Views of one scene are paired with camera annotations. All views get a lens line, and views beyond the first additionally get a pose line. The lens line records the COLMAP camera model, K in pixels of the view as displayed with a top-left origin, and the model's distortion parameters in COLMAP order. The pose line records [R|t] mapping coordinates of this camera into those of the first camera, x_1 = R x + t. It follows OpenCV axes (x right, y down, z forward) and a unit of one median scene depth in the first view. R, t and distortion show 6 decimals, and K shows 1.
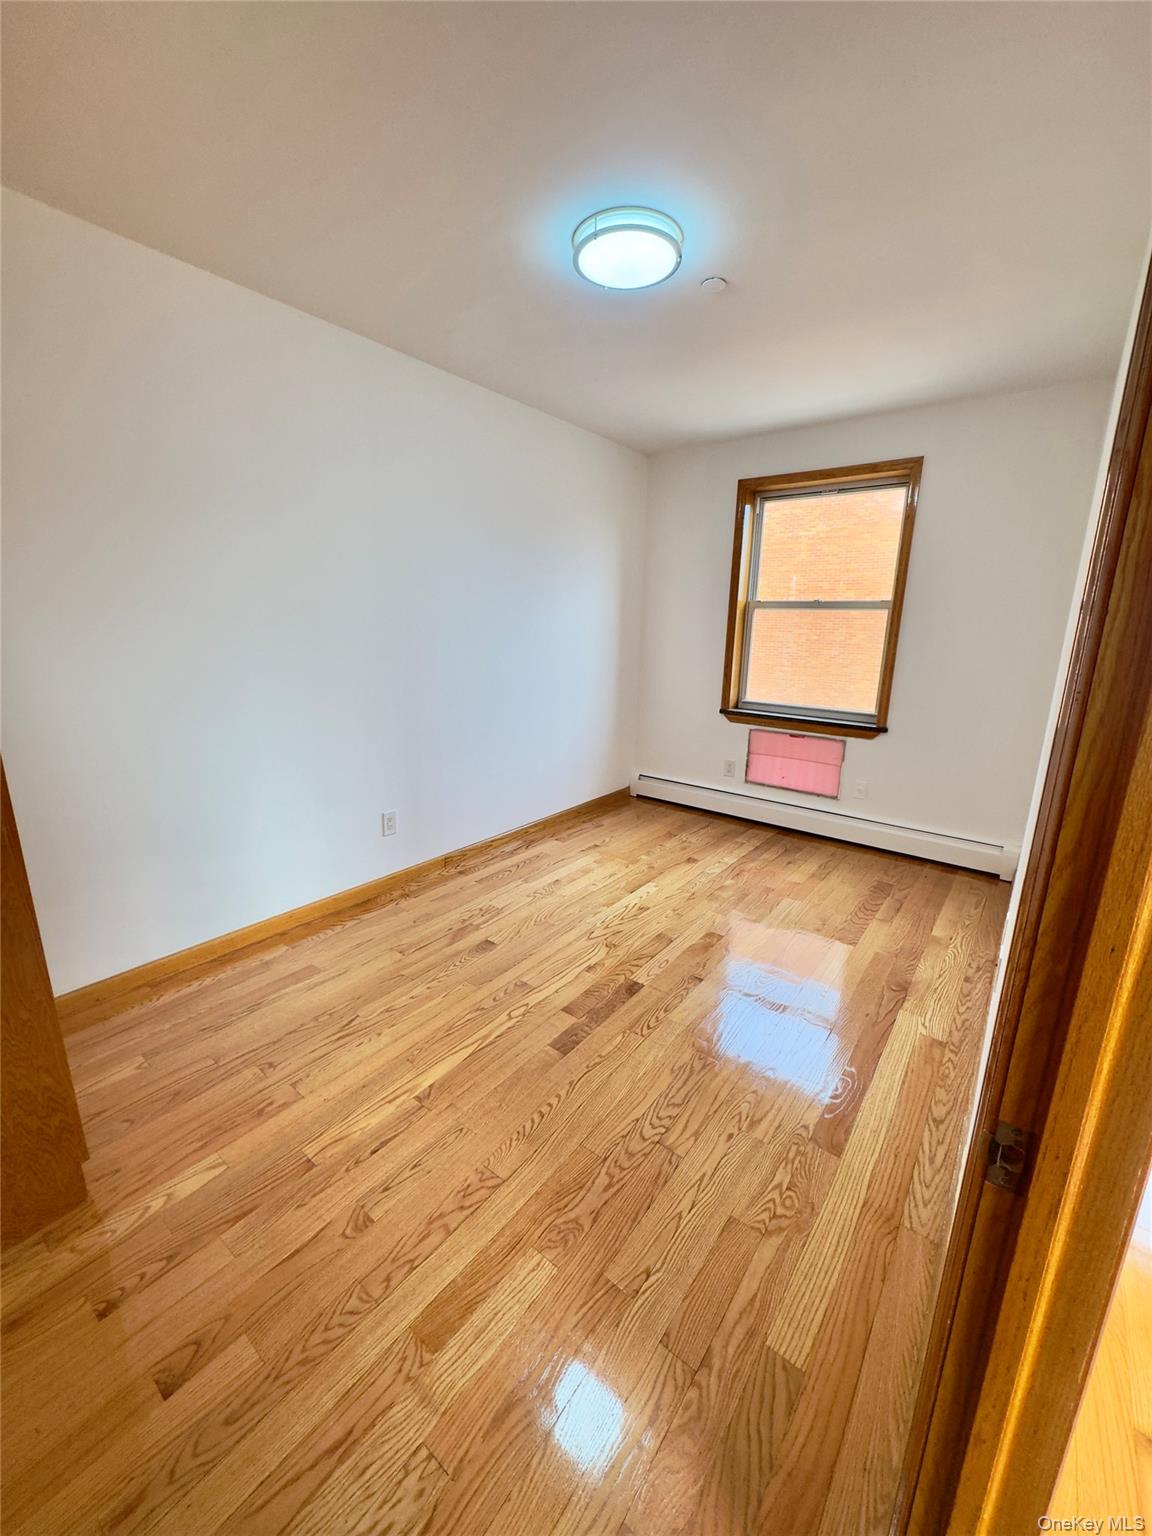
lens RADIAL K [[606.5, 0, 569.1], [0, 606.5, 772.9], [0, 0, 1]] dist [-0.011297, -0.000208]
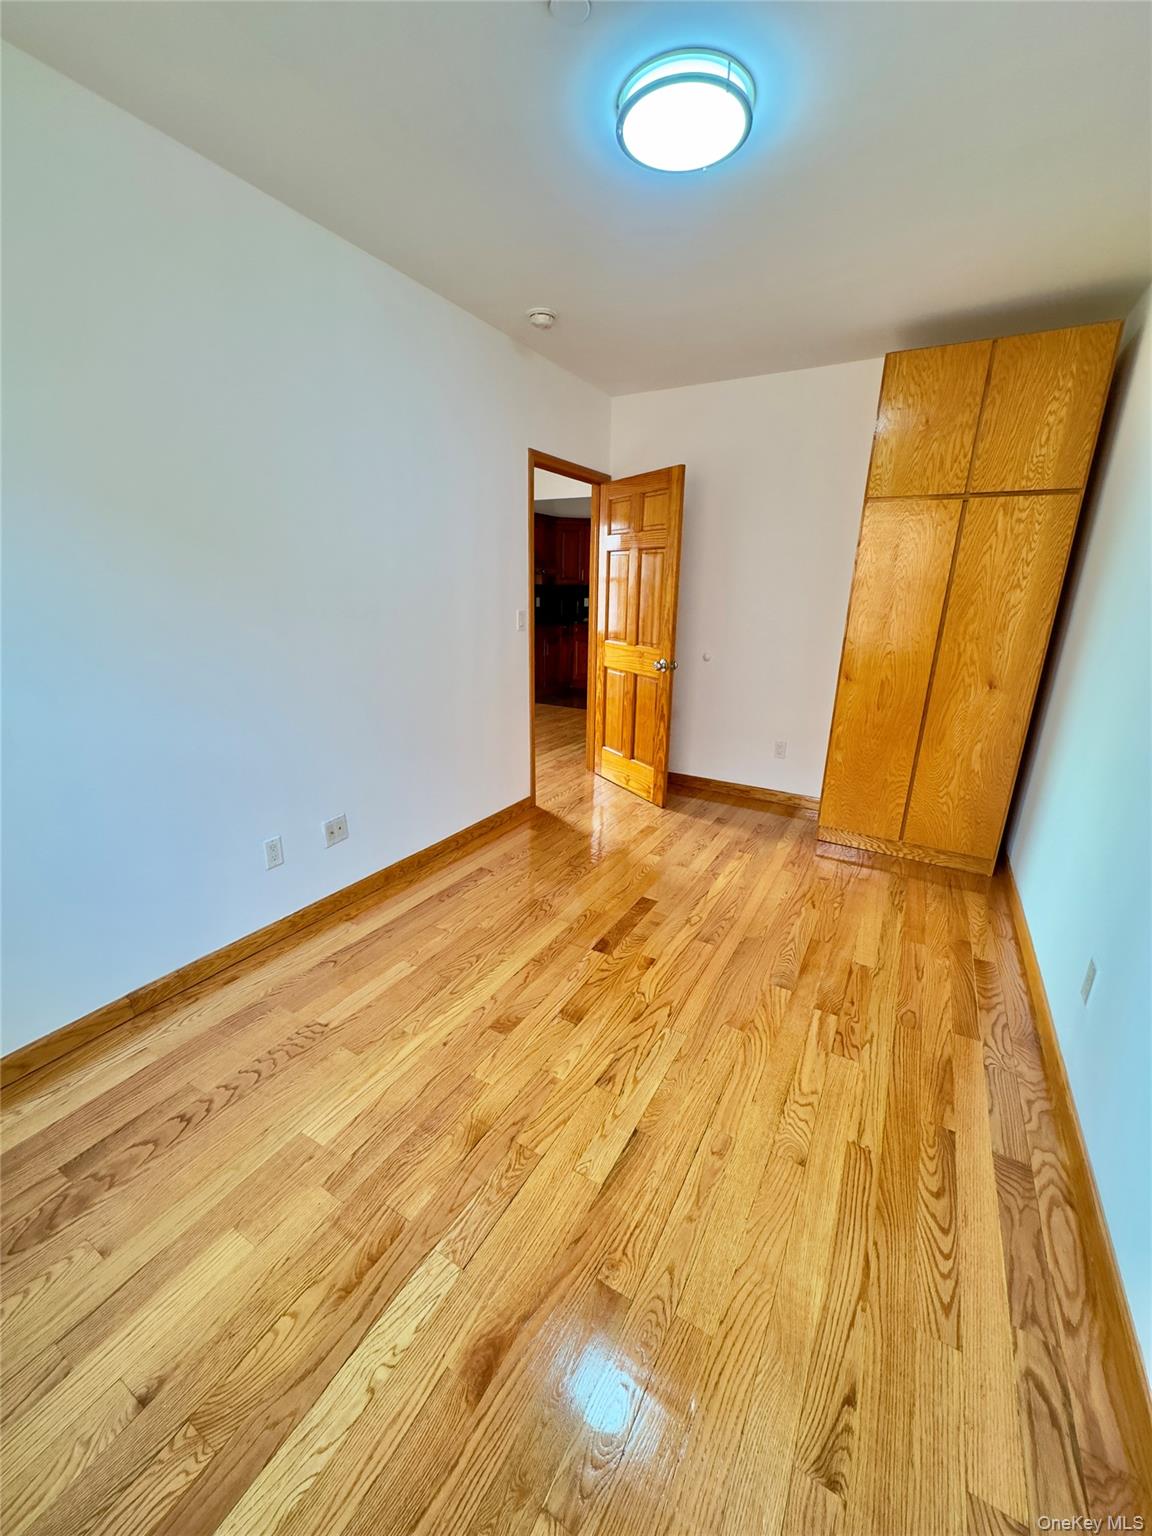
lens RADIAL K [[606.5, 0, 572.9], [0, 606.5, 774.2], [0, 0, 1]] dist [-0.011297, -0.000208]
pose [[-0.988766, 0.009700, -0.149159, 0.319916], [-0.068771, 0.856478, 0.511582, -0.430862], [0.132714, 0.516092, -0.846189, 1.792128]]
